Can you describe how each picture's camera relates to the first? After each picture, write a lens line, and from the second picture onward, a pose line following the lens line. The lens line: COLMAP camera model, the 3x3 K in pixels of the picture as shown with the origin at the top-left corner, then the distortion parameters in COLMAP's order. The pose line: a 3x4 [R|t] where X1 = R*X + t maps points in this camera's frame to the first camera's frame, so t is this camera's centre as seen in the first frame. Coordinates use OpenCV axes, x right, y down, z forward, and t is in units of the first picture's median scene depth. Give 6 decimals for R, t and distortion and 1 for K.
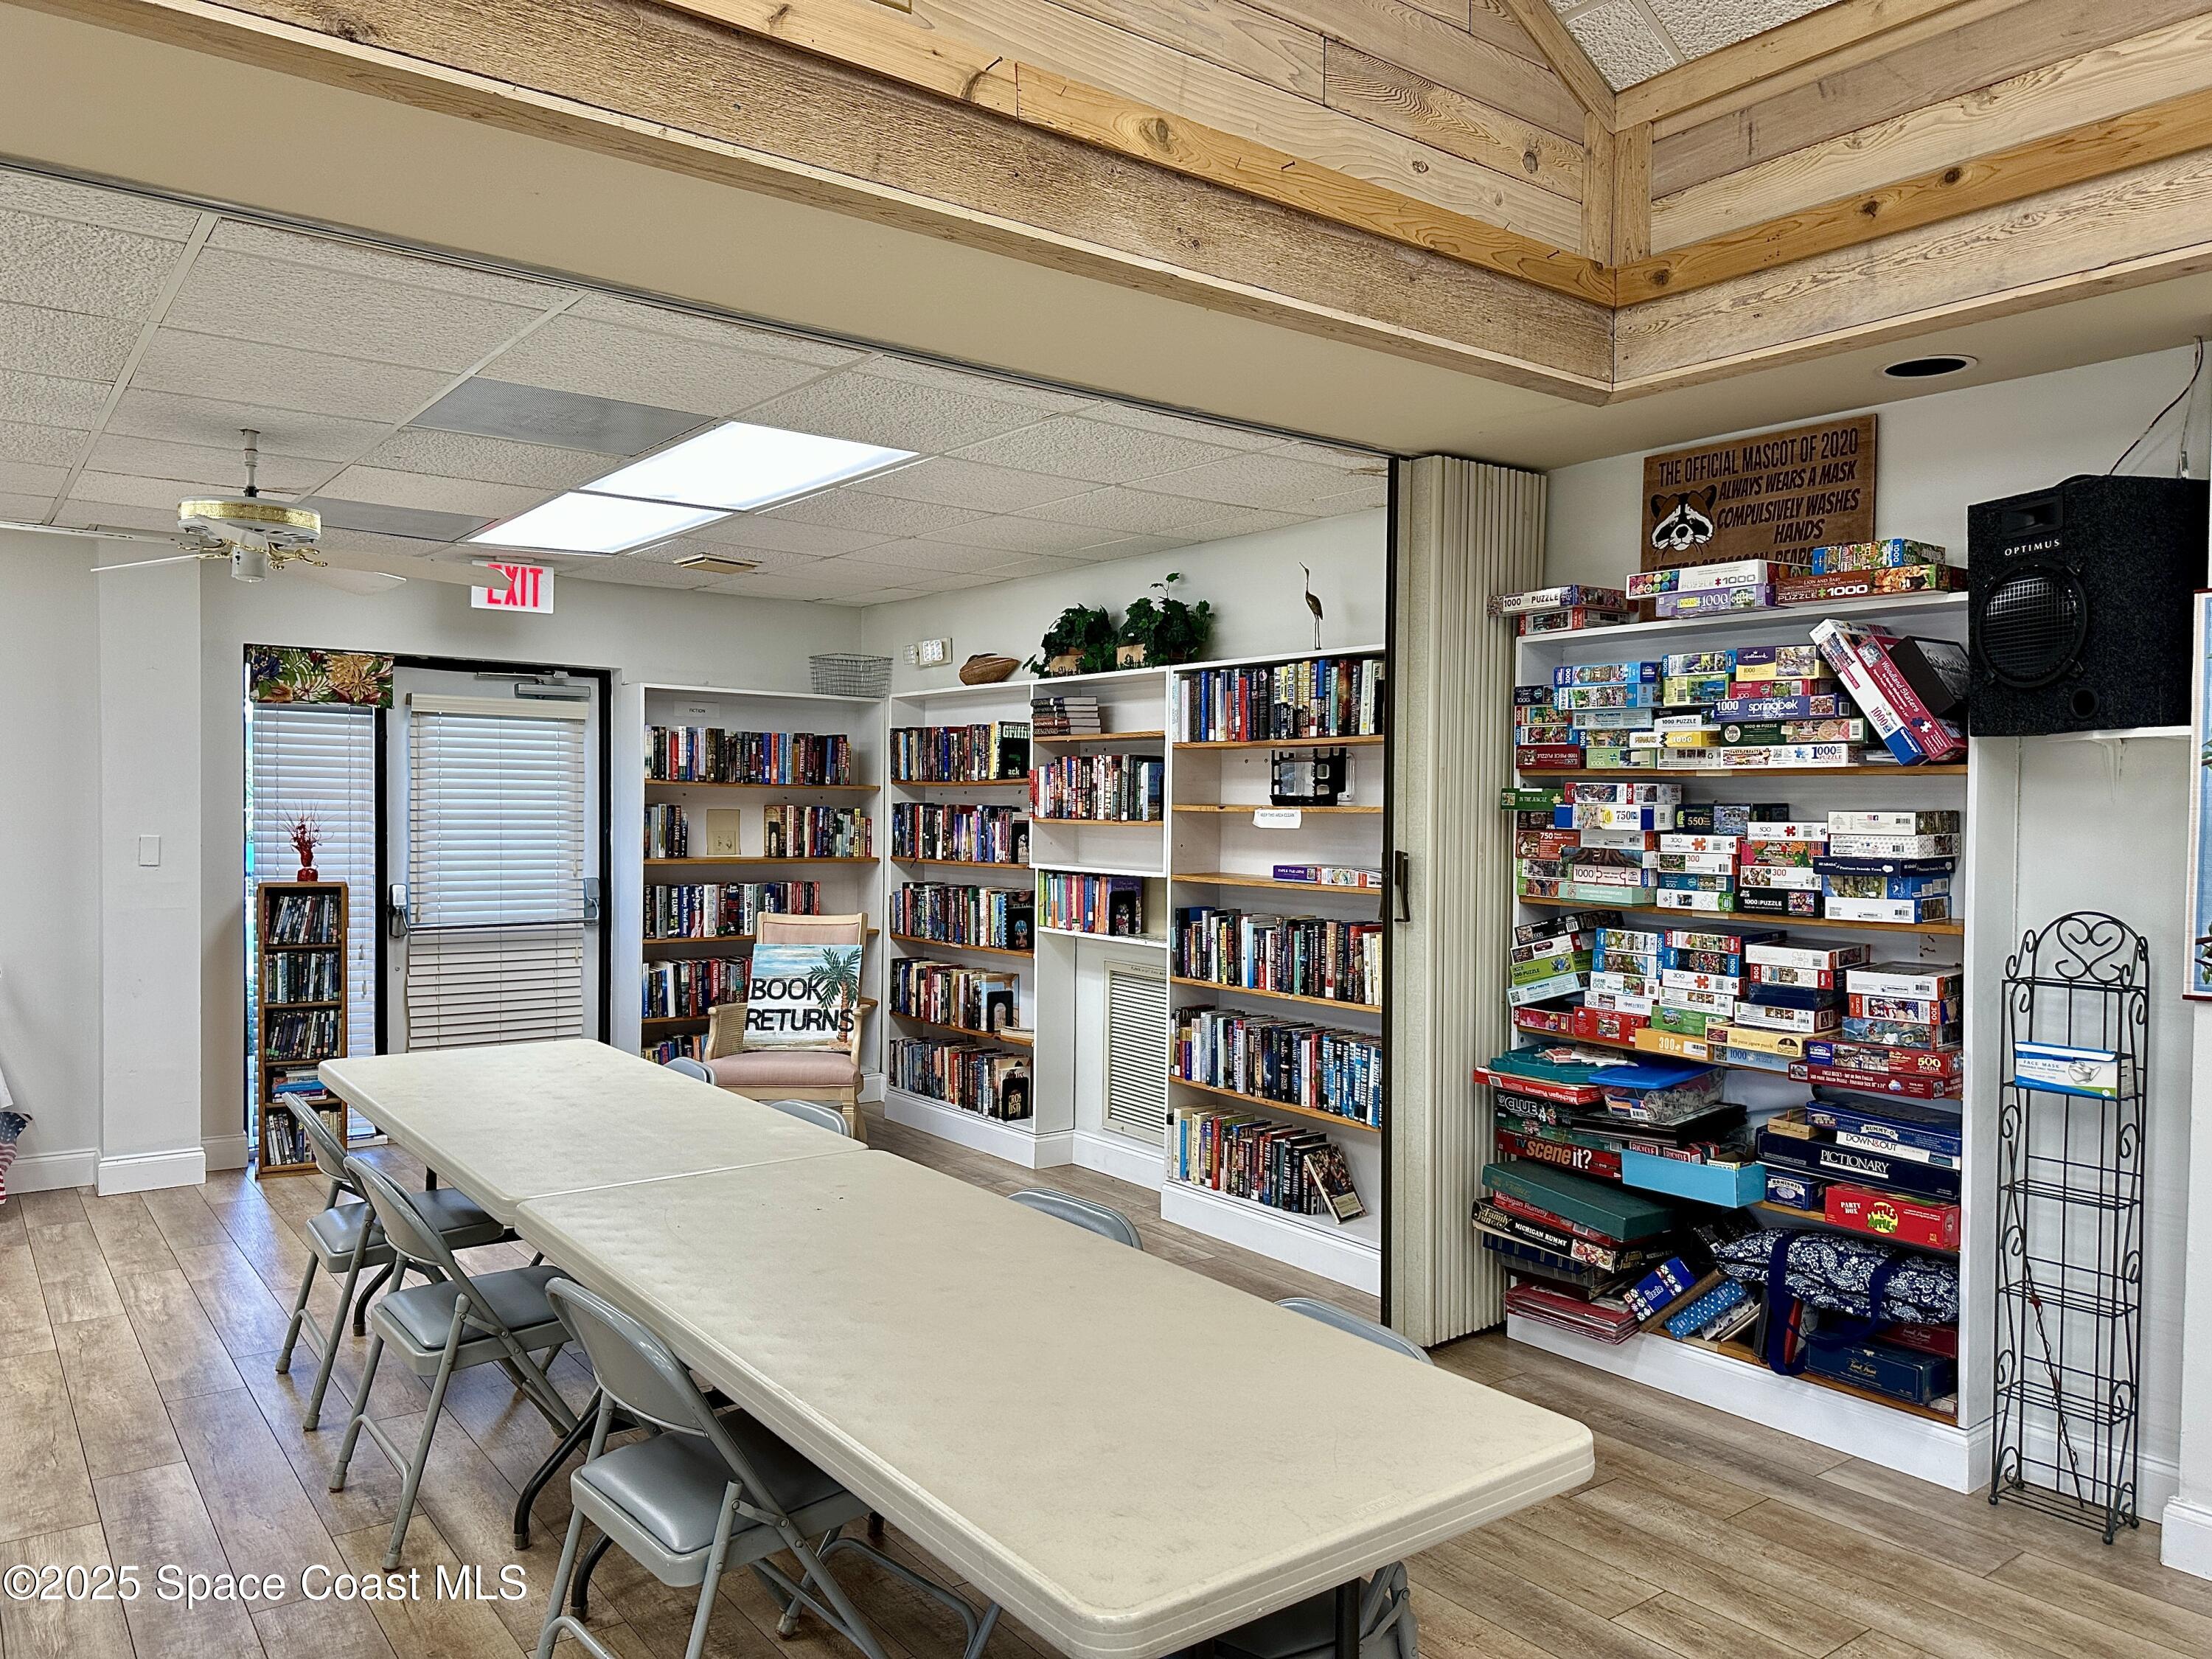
lens RADIAL K [[1538.6, 0, 1118.9], [0, 1538.6, 827.8], [0, 0, 1]] dist [0.035178, -0.040320]
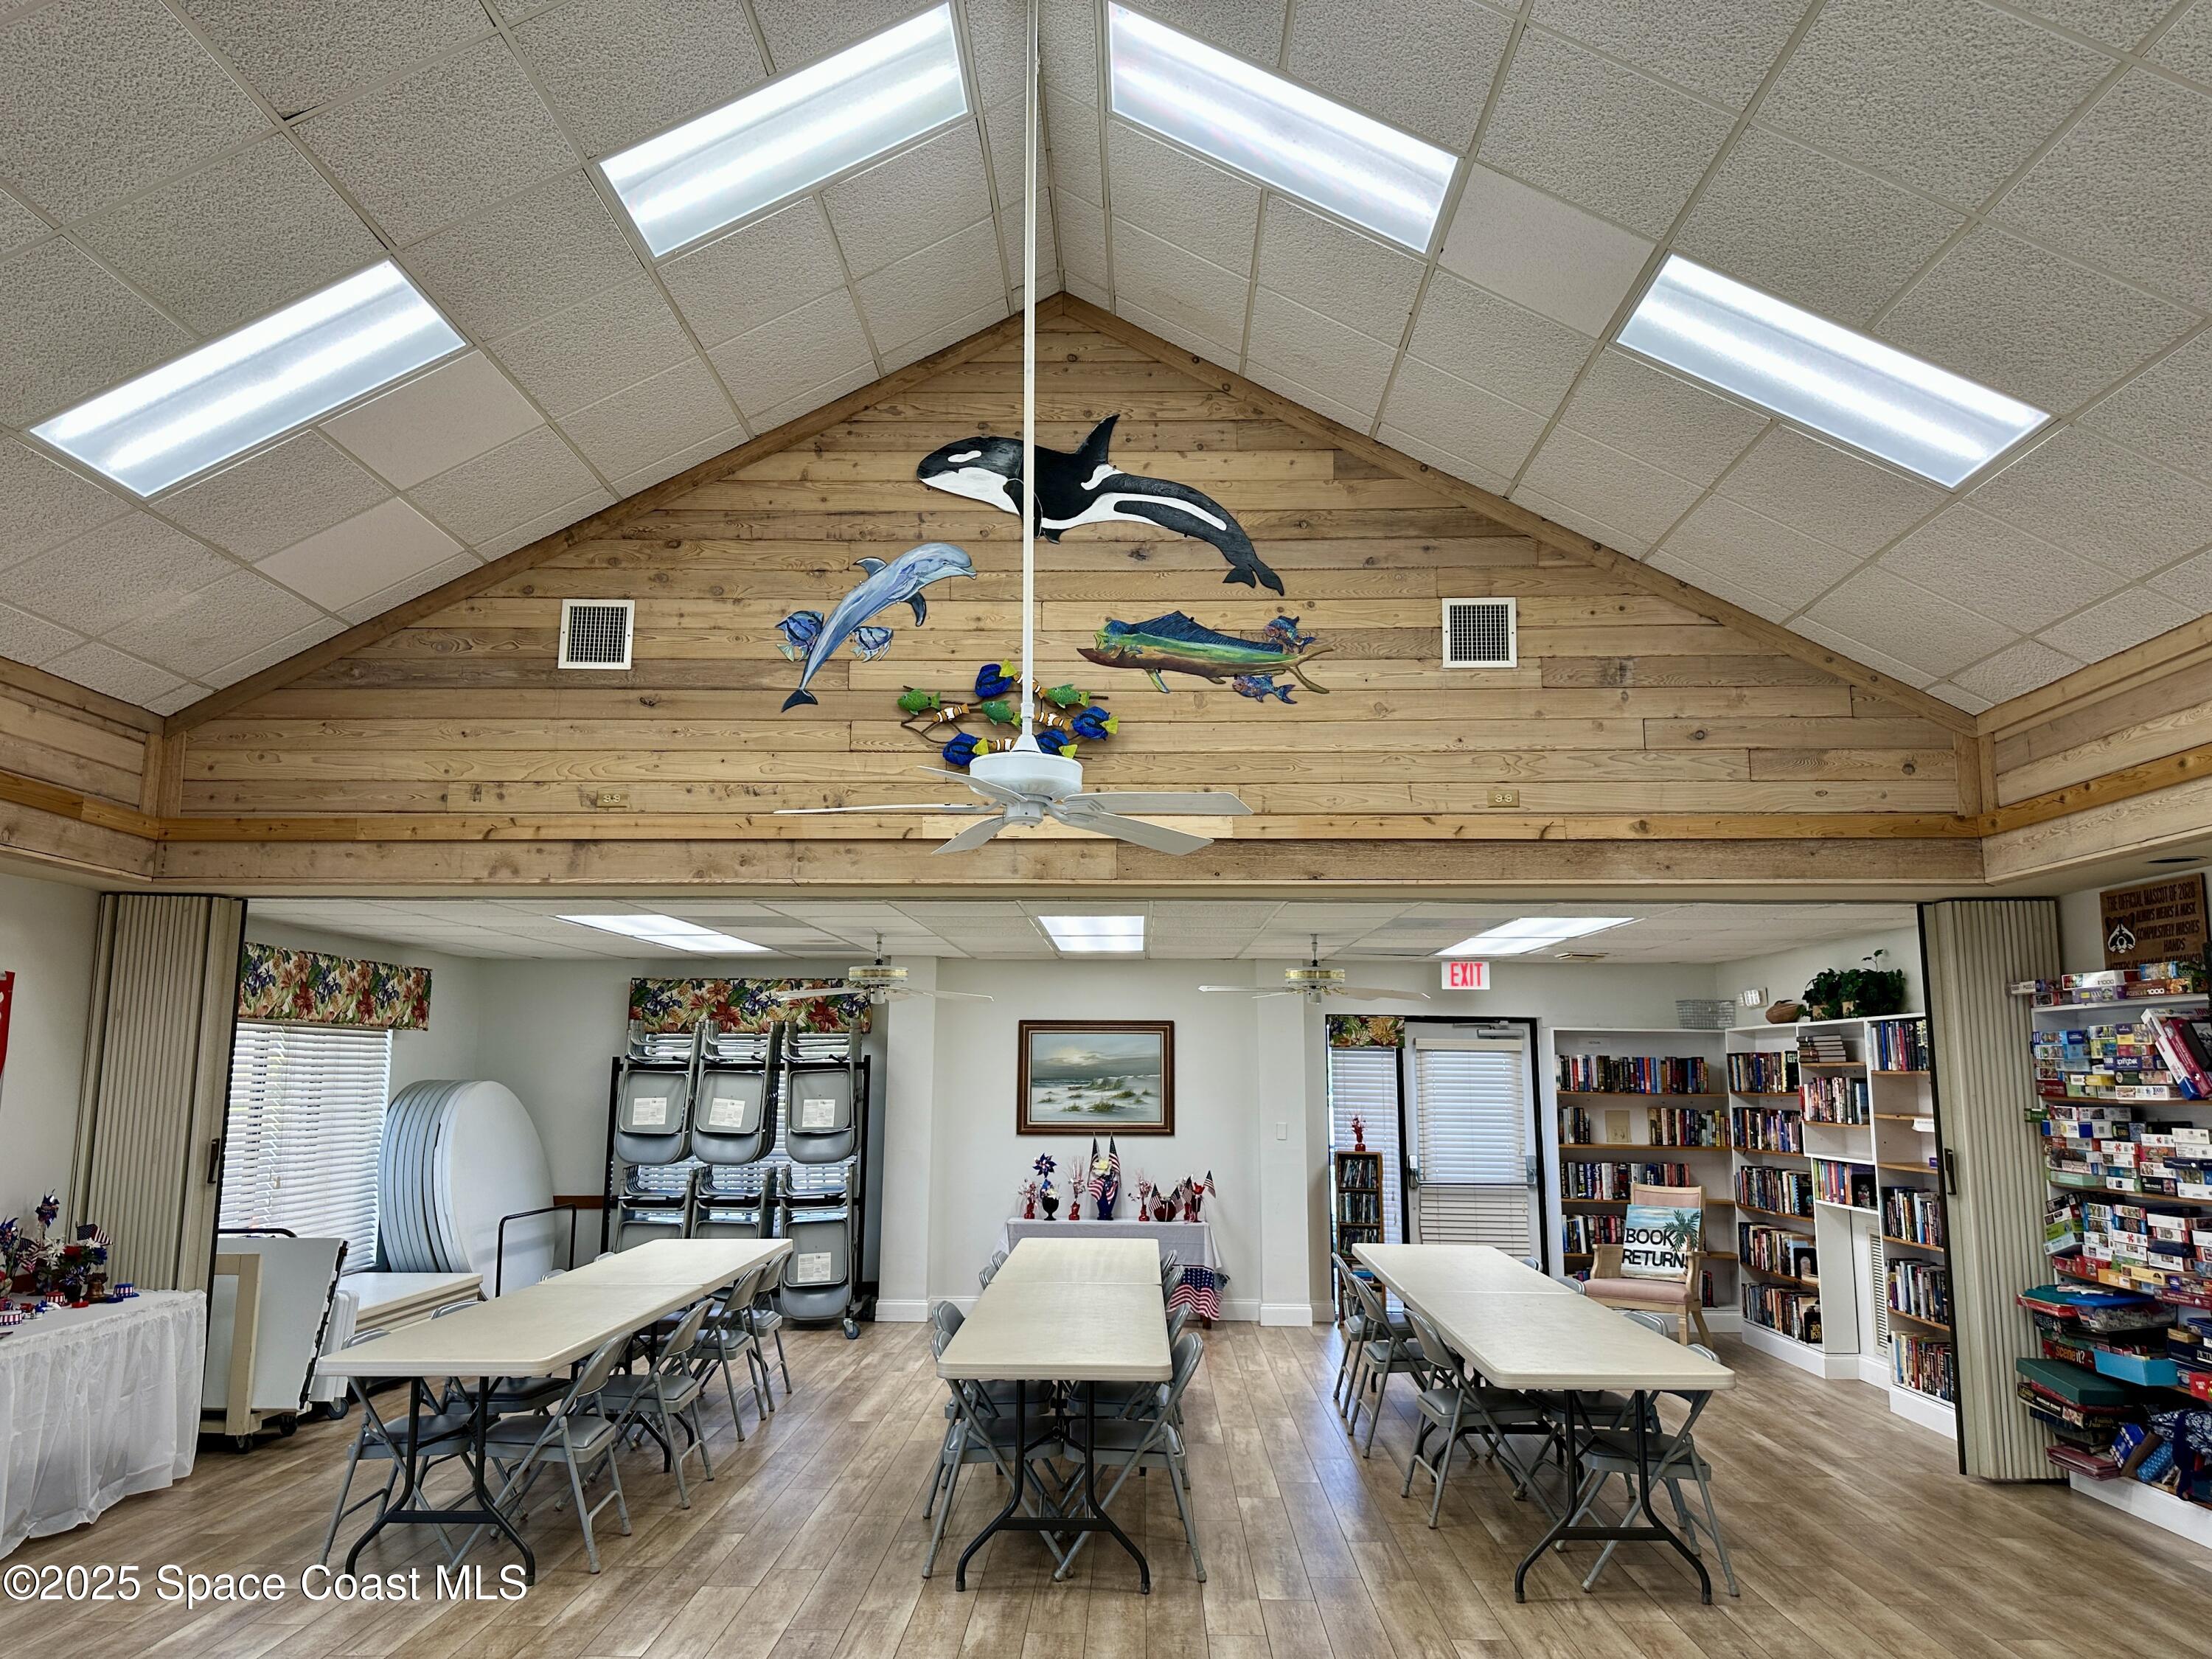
lens RADIAL K [[1538.6, 0, 1118.9], [0, 1538.6, 827.8], [0, 0, 1]] dist [0.035178, -0.040320]
pose [[0.784755, -0.101749, -0.611397, 0.365238], [-0.012081, 0.983735, -0.179220, -0.009199], [0.619688, 0.148030, 0.770762, -0.565174]]
